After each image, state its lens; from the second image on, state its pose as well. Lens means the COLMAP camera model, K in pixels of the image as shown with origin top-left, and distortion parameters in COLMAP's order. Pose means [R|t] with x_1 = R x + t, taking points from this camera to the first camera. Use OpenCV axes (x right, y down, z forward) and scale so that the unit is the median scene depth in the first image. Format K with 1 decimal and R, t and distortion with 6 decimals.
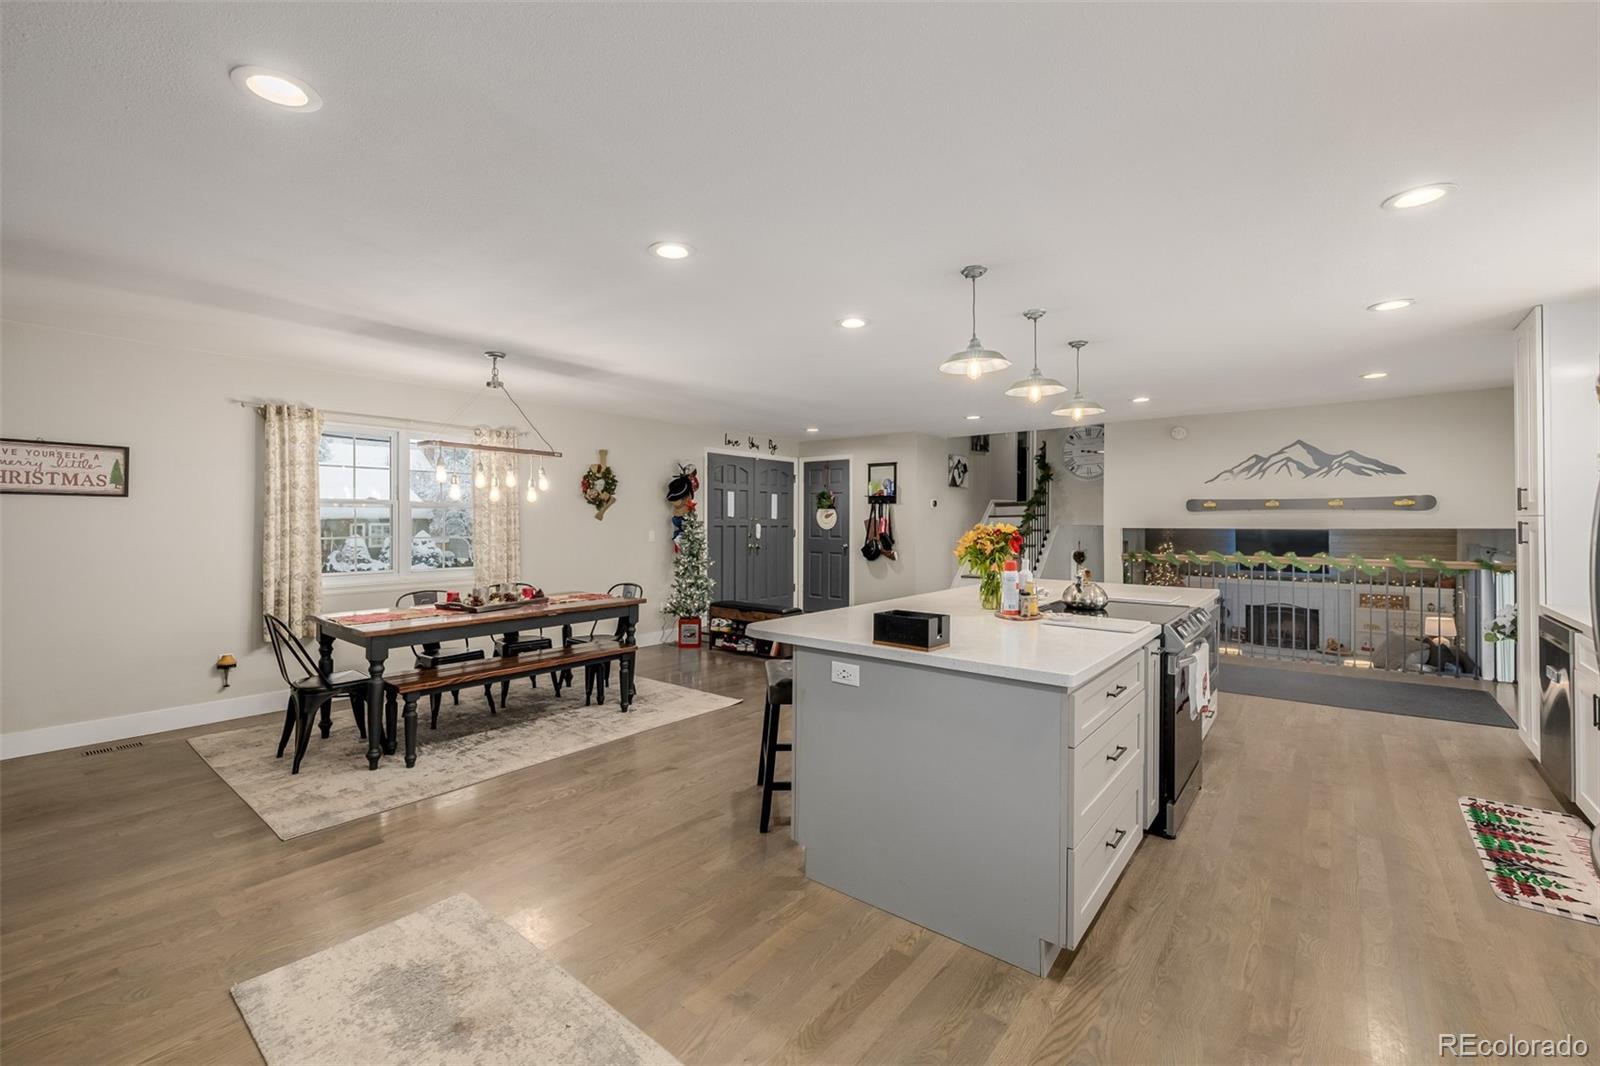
lens RADIAL K [[673.4, 0, 790.4], [0, 673.4, 516.9], [0, 0, 1]] dist [0.000123, -0.000148]
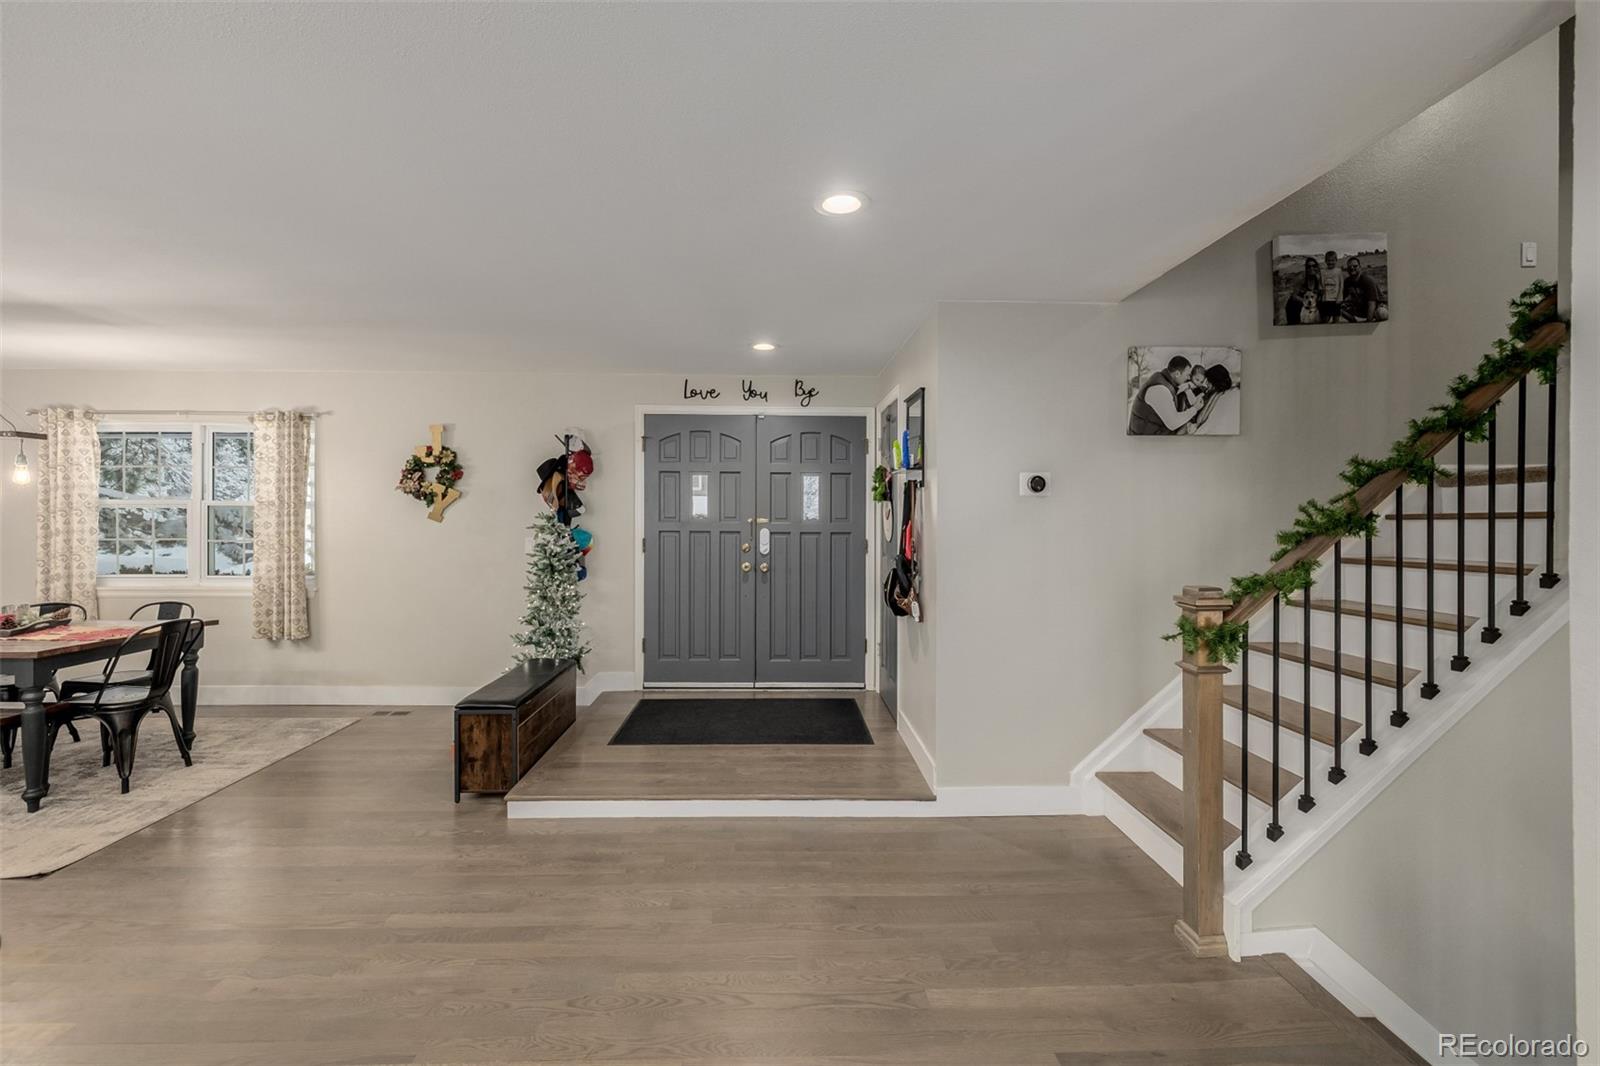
lens RADIAL K [[672.9, 0, 785.0], [0, 672.9, 516.3], [0, 0, 1]] dist [0.000634, 0.000020]
pose [[0.643393, 0.005519, -0.765516, 0.516726], [0.001421, 0.999964, 0.008404, -0.006671], [0.765534, -0.006495, 0.643362, 0.820008]]
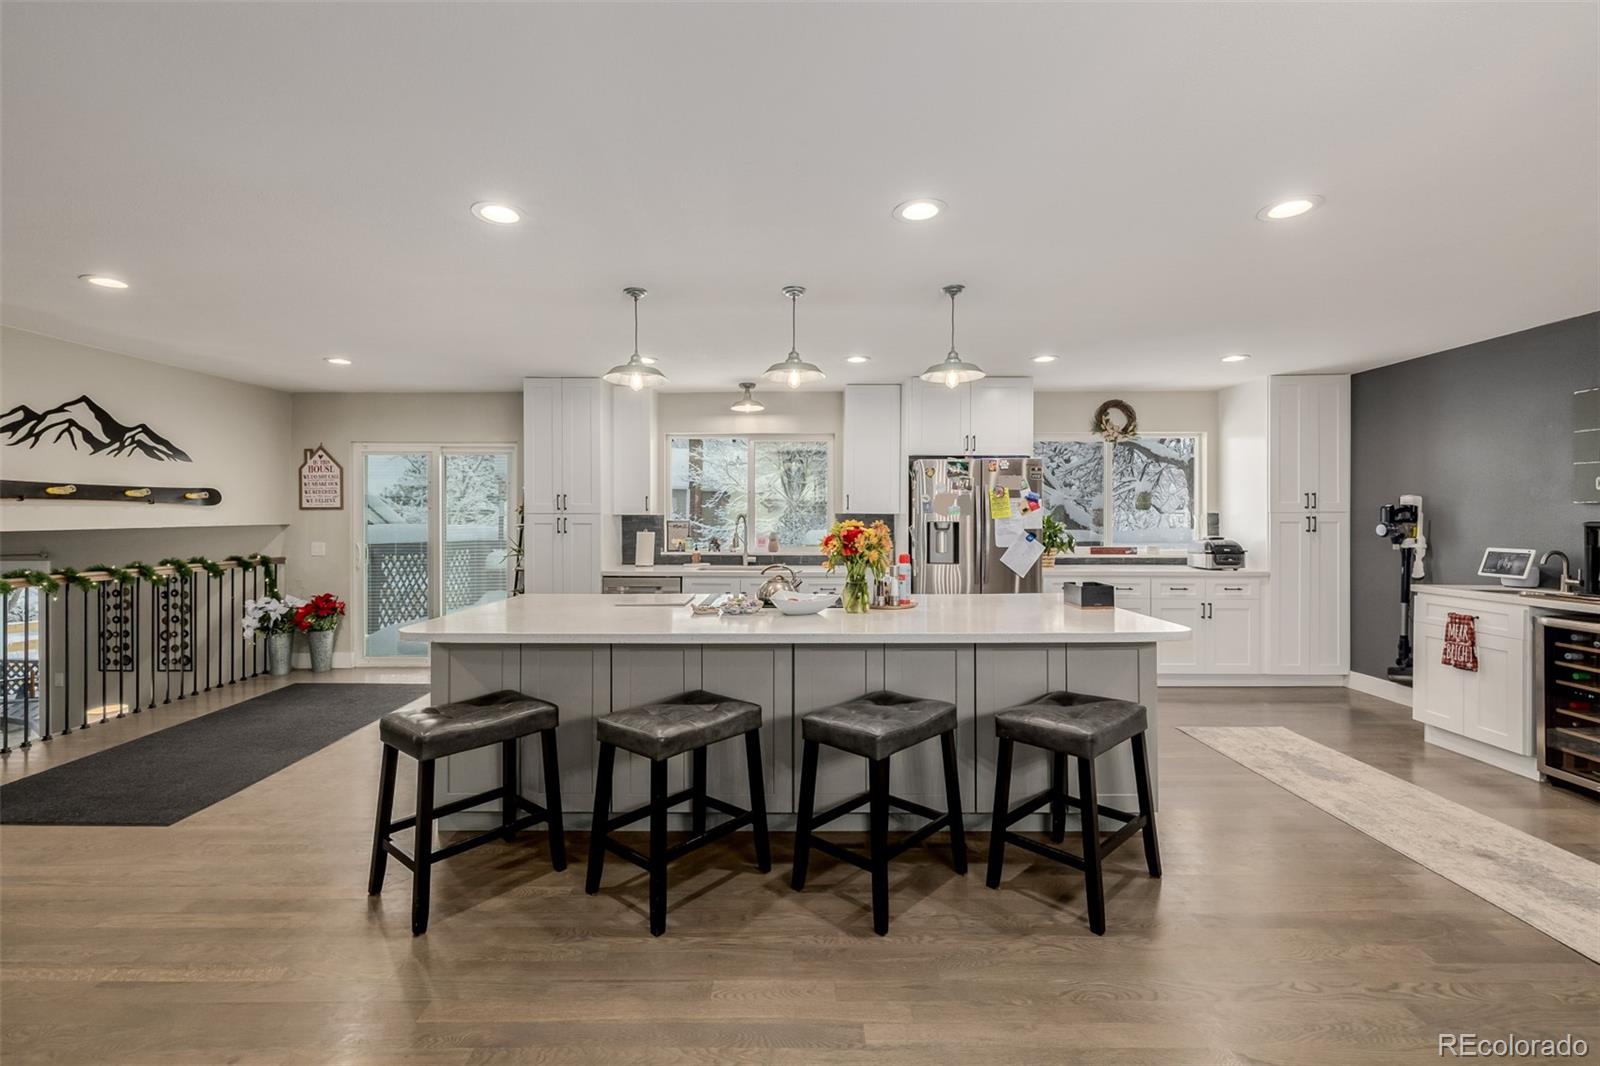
lens RADIAL K [[678.3, 0, 793.1], [0, 678.3, 518.2], [0, 0, 1]] dist [0.000632, 0.000410]
pose [[-0.623592, -0.000485, 0.781750, -0.185228], [-0.003801, 0.999990, -0.002412, 0.004261], [-0.781741, -0.004475, -0.623587, 0.825028]]
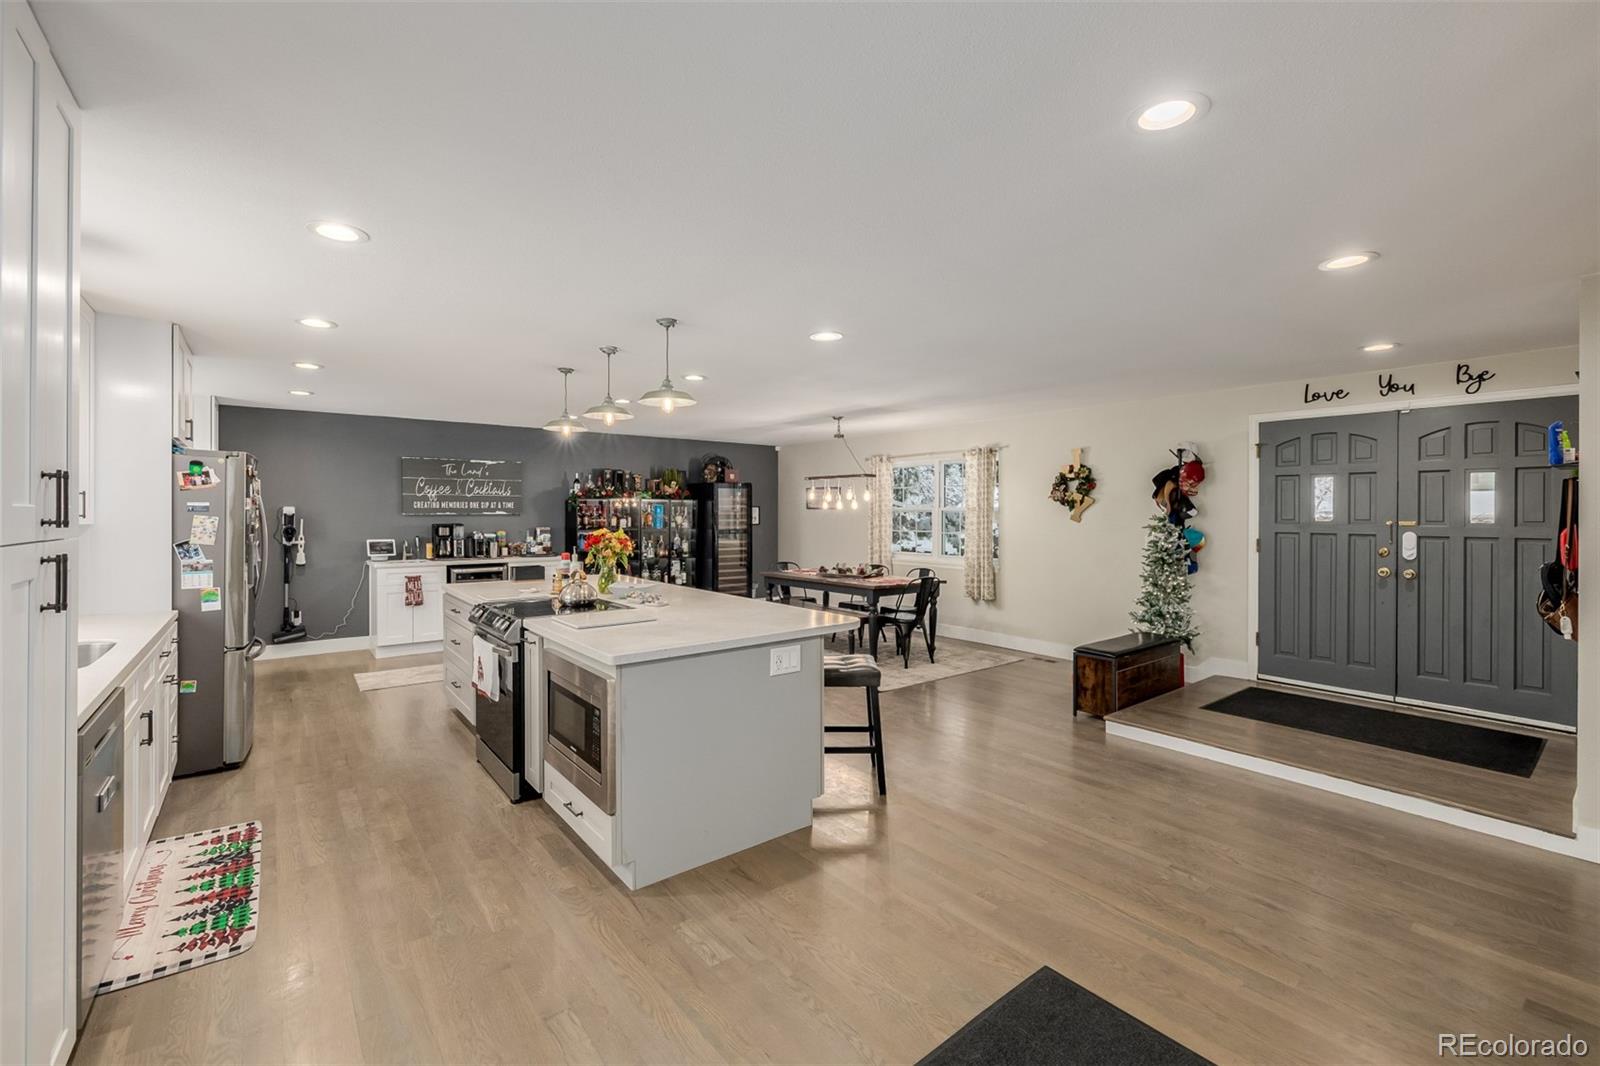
lens RADIAL K [[673.4, 0, 790.4], [0, 673.4, 516.9], [0, 0, 1]] dist [0.000123, -0.000148]
pose [[-0.230322, 0.005038, -0.973101, 0.745551], [0.005564, 0.999977, 0.003860, -0.008453], [0.973099, -0.004526, -0.230345, 0.824118]]
